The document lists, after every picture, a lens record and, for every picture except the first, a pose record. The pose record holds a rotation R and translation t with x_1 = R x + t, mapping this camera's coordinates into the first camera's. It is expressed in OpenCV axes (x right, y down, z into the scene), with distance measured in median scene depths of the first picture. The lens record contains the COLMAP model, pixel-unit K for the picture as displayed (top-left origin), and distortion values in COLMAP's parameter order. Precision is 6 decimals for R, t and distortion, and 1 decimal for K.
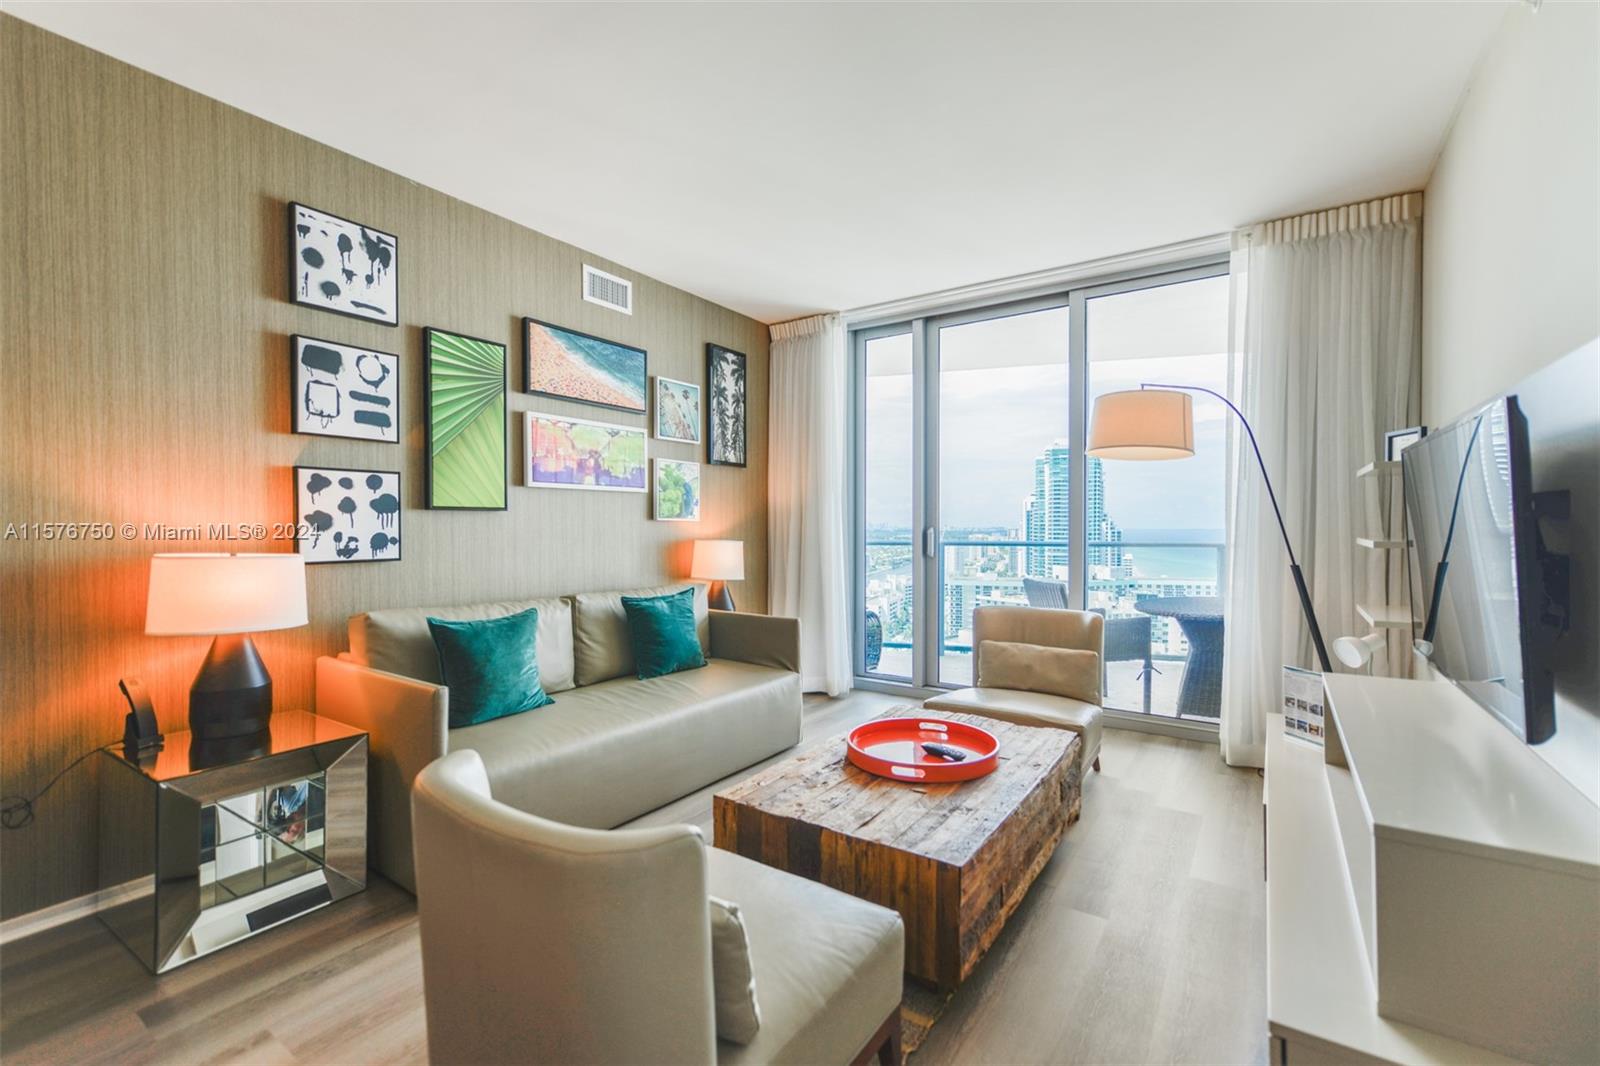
lens RADIAL K [[694.4, 0, 800.0], [0, 694.4, 533.0], [0, 0, 1]] dist [0.020063, -0.000309]
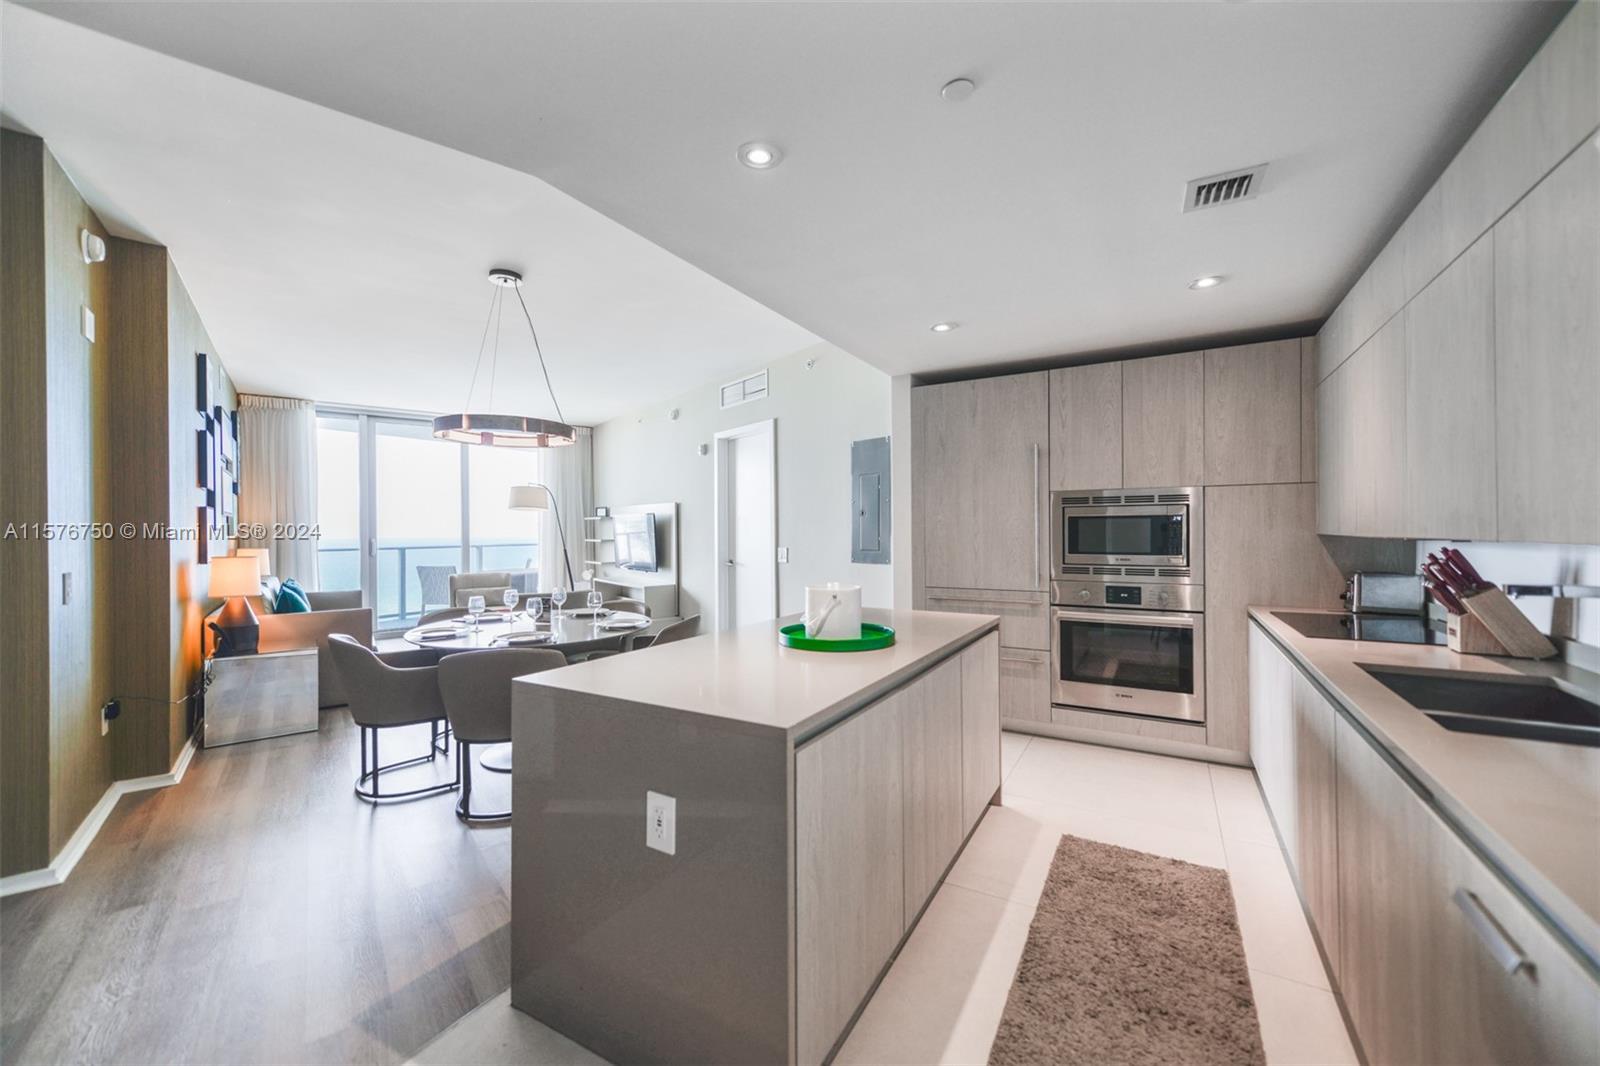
lens RADIAL K [[635.6, 0, 808.8], [0, 635.6, 531.6], [0, 0, 1]] dist [0.016284, -0.000179]
pose [[0.307481, -0.002952, 0.951550, -1.363791], [0.017650, 0.999841, -0.002601, -0.002231], [-0.951391, 0.017594, 0.307484, -0.694116]]
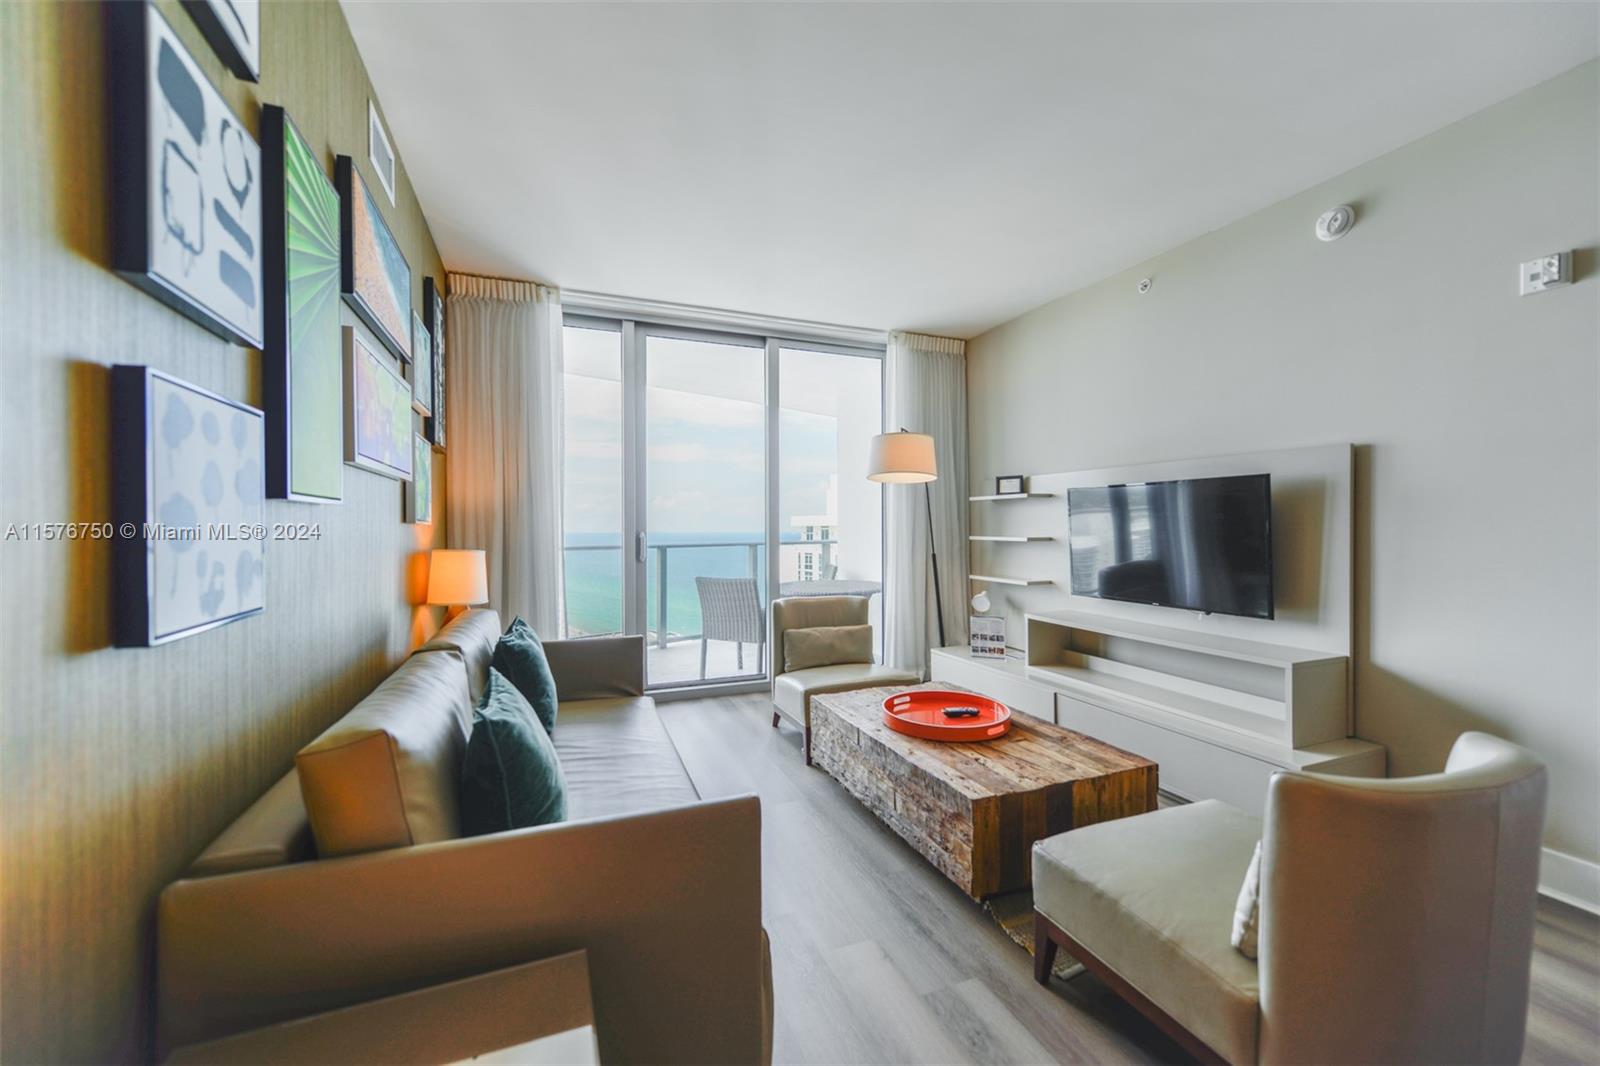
lens RADIAL K [[629.6, 0, 802.8], [0, 629.6, 531.8], [0, 0, 1]] dist [0.010705, -0.000445]
pose [[0.557354, -0.006091, 0.830252, -0.612012], [0.011922, 0.999929, -0.000668, -0.006401], [-0.830189, 0.010270, 0.557387, 0.420863]]
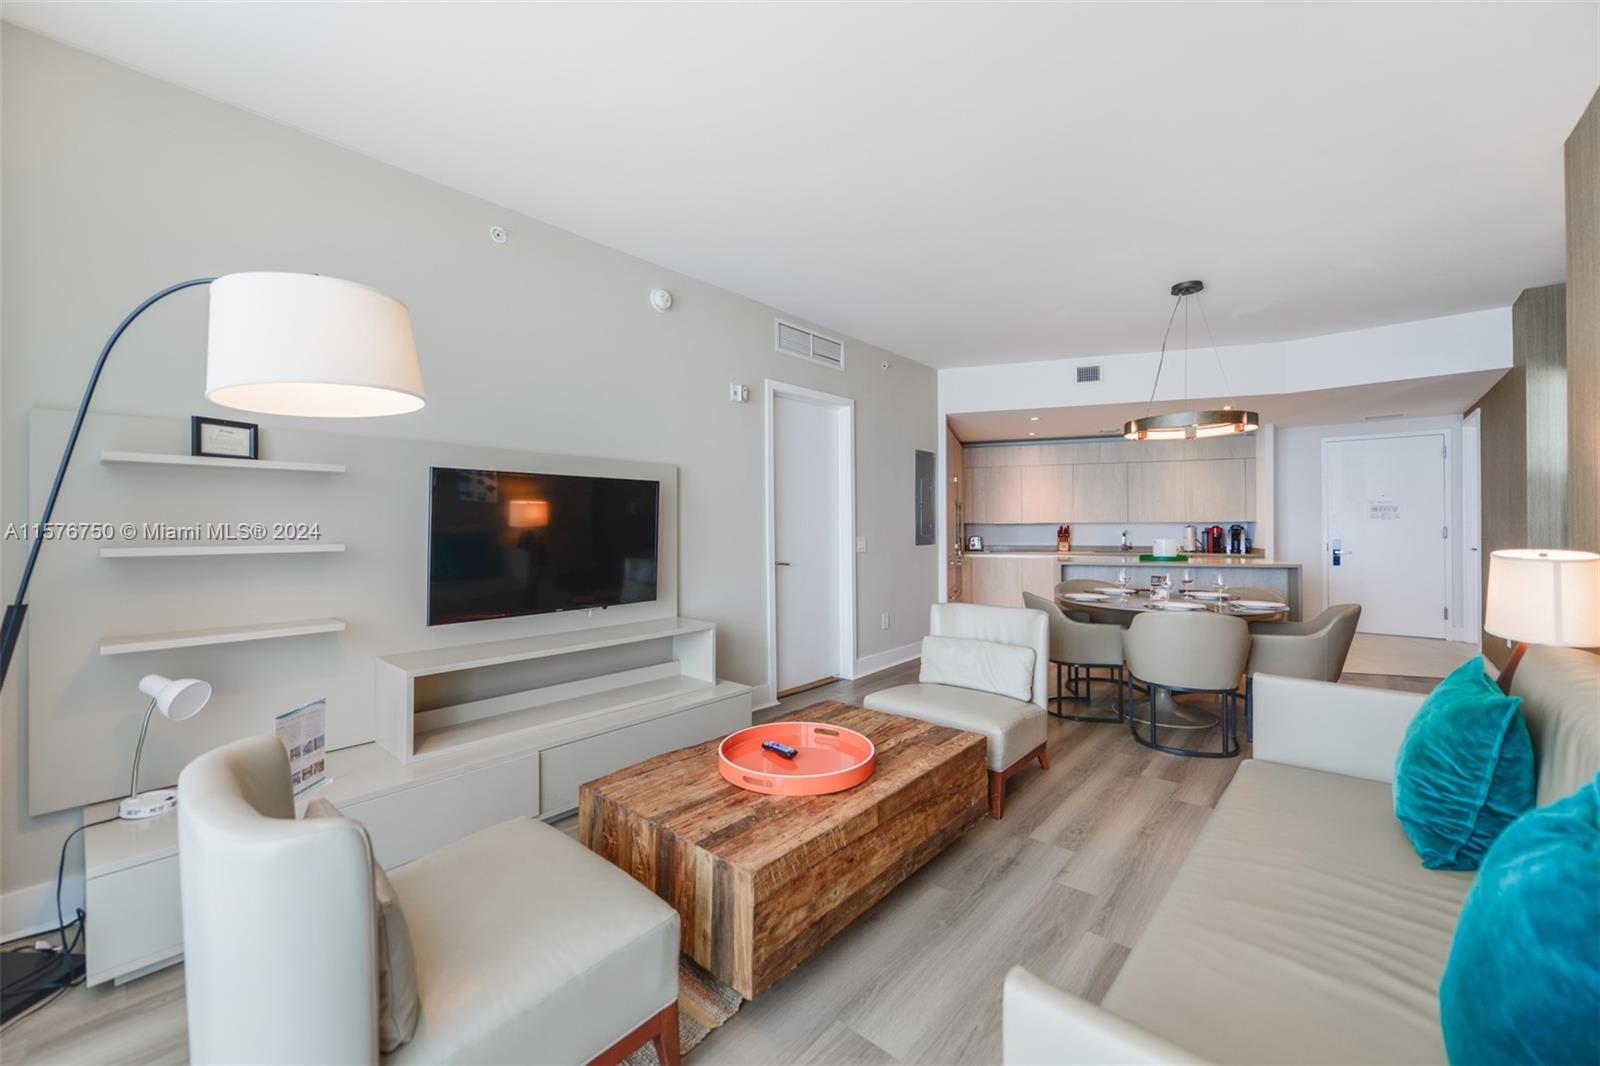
lens RADIAL K [[627.3, 0, 800.1], [0, 627.3, 522.0], [0, 0, 1]] dist [0.000303, -0.000204]
pose [[-0.992243, 0.005780, 0.124183, 0.042561], [0.006914, 0.999938, 0.008702, -0.016835], [-0.124125, 0.009493, -0.992221, 1.319989]]
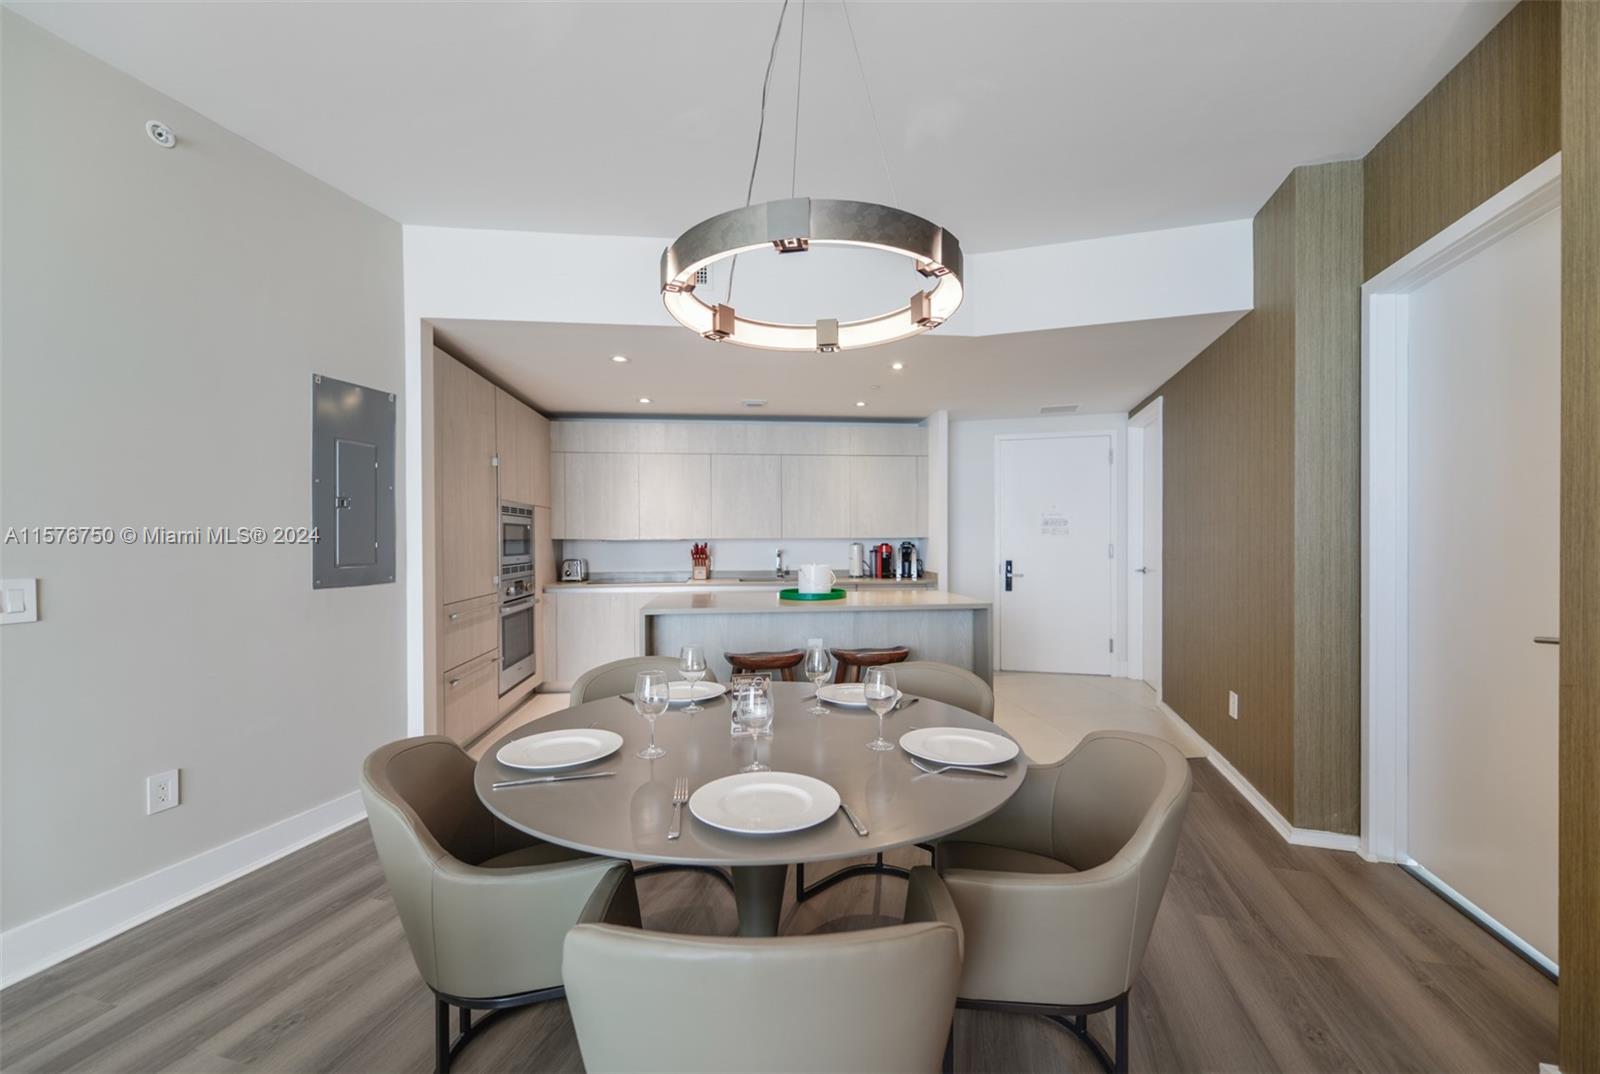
lens RADIAL K [[633.9, 0, 798.3], [0, 633.9, 546.8], [0, 0, 1]] dist [-0.000531, -0.000113]
pose [[-0.949967, 0.008361, -0.312237, -0.366370], [0.000558, 0.999686, 0.025070, -0.007144], [0.312348, 0.023642, -0.949673, 0.523795]]
